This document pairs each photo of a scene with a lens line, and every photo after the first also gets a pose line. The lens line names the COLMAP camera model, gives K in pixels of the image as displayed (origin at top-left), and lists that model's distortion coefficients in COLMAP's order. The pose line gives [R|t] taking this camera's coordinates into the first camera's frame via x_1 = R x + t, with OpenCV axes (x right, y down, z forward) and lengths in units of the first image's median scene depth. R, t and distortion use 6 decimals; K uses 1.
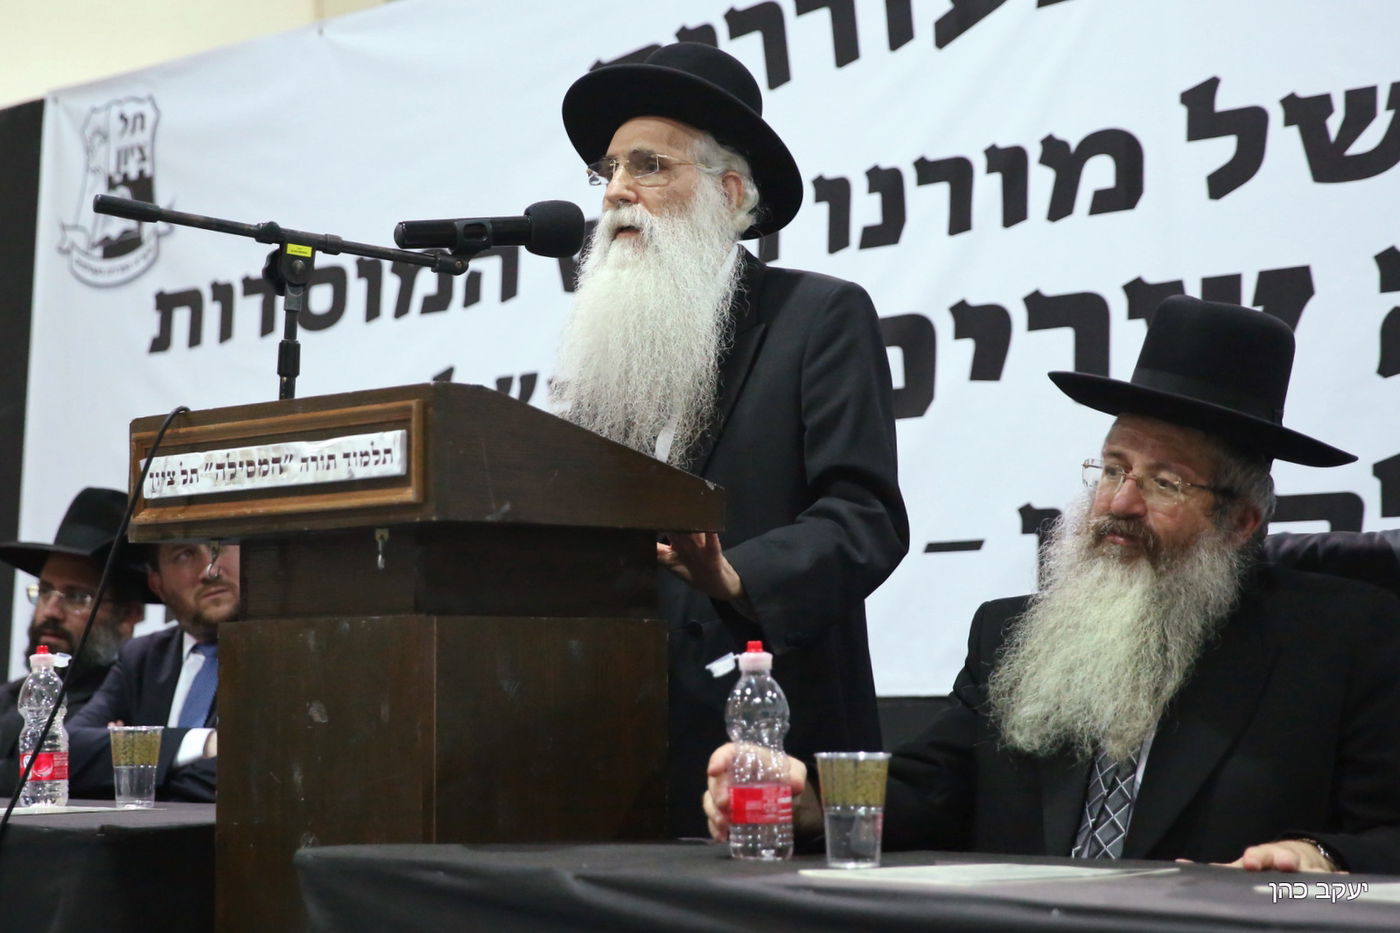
lens RADIAL K [[3670.5, 0, 700.0], [0, 3670.5, 387.7], [0, 0, 1]] dist [1.317485, -20.703350]
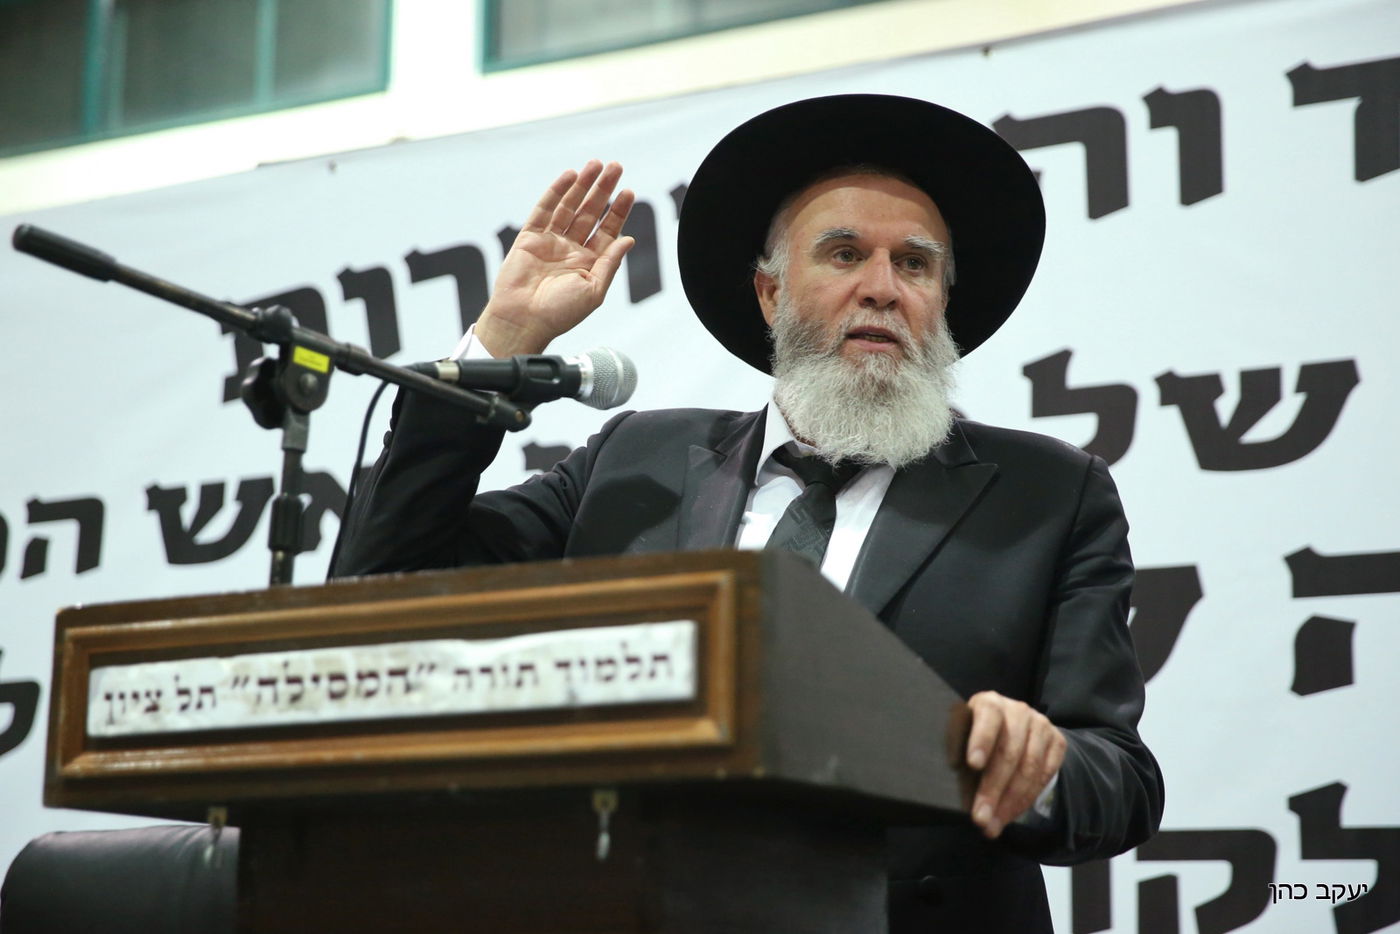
lens RADIAL K [[2880.1, 0, 700.0], [0, 2880.1, 467.0], [0, 0, 1]] dist [0.217465, 0.142102]
pose [[0.940317, 0.082882, 0.330051, -0.220233], [-0.045751, 0.991872, -0.118733, 0.039031], [-0.337209, 0.096546, 0.936466, 0.521549]]
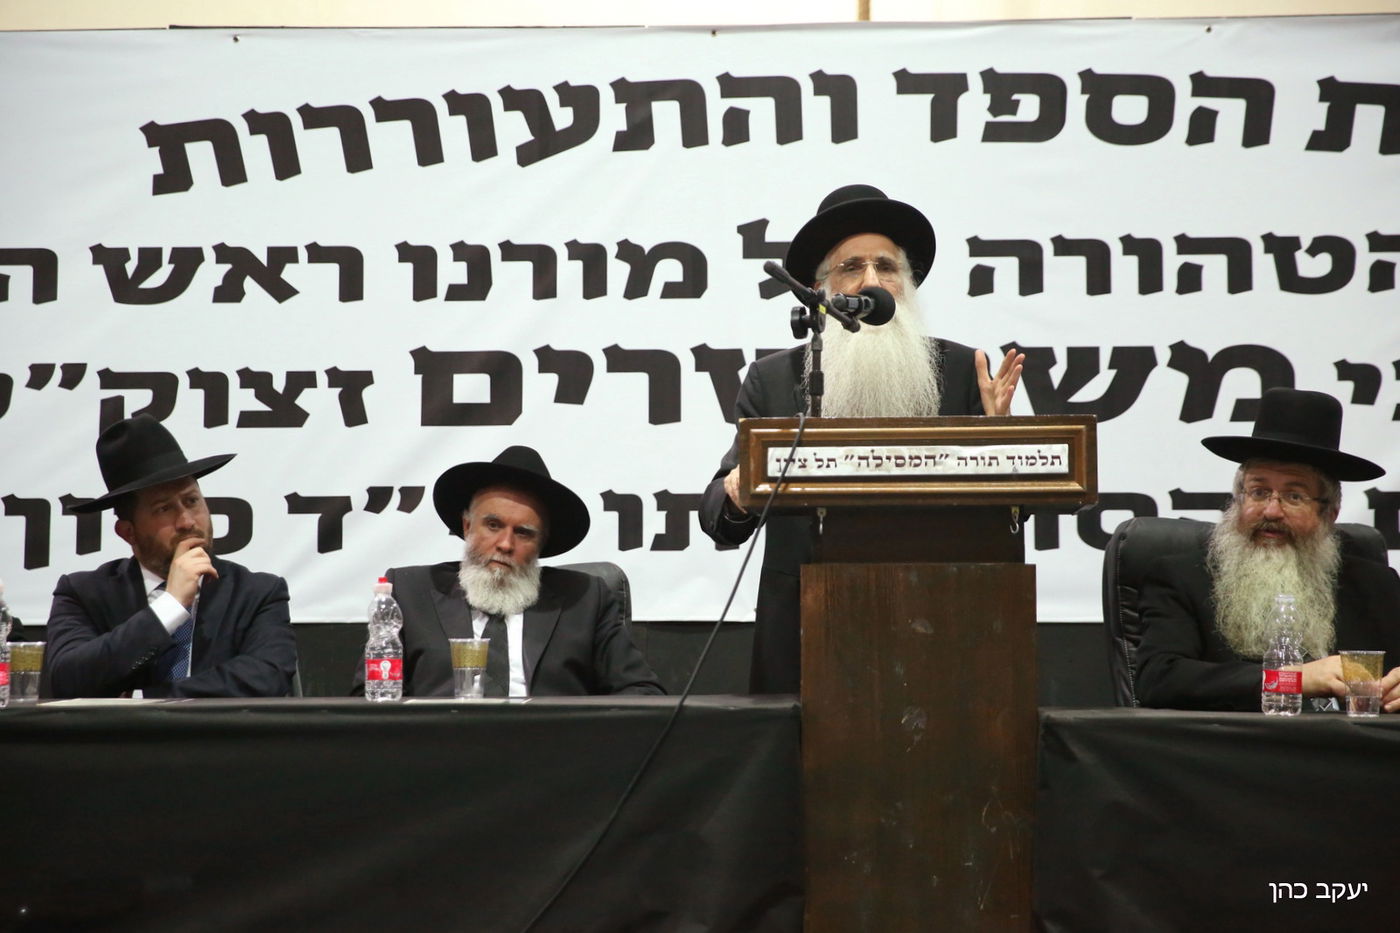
lens RADIAL K [[2880.1, 0, 700.0], [0, 2880.1, 466.5], [0, 0, 1]] dist [0.217465, 0.142102]
pose [[0.673596, 0.043656, 0.737809, -0.994097], [-0.061715, 0.998090, -0.002713, 0.031127], [-0.736518, -0.043706, 0.675004, 0.284590]]
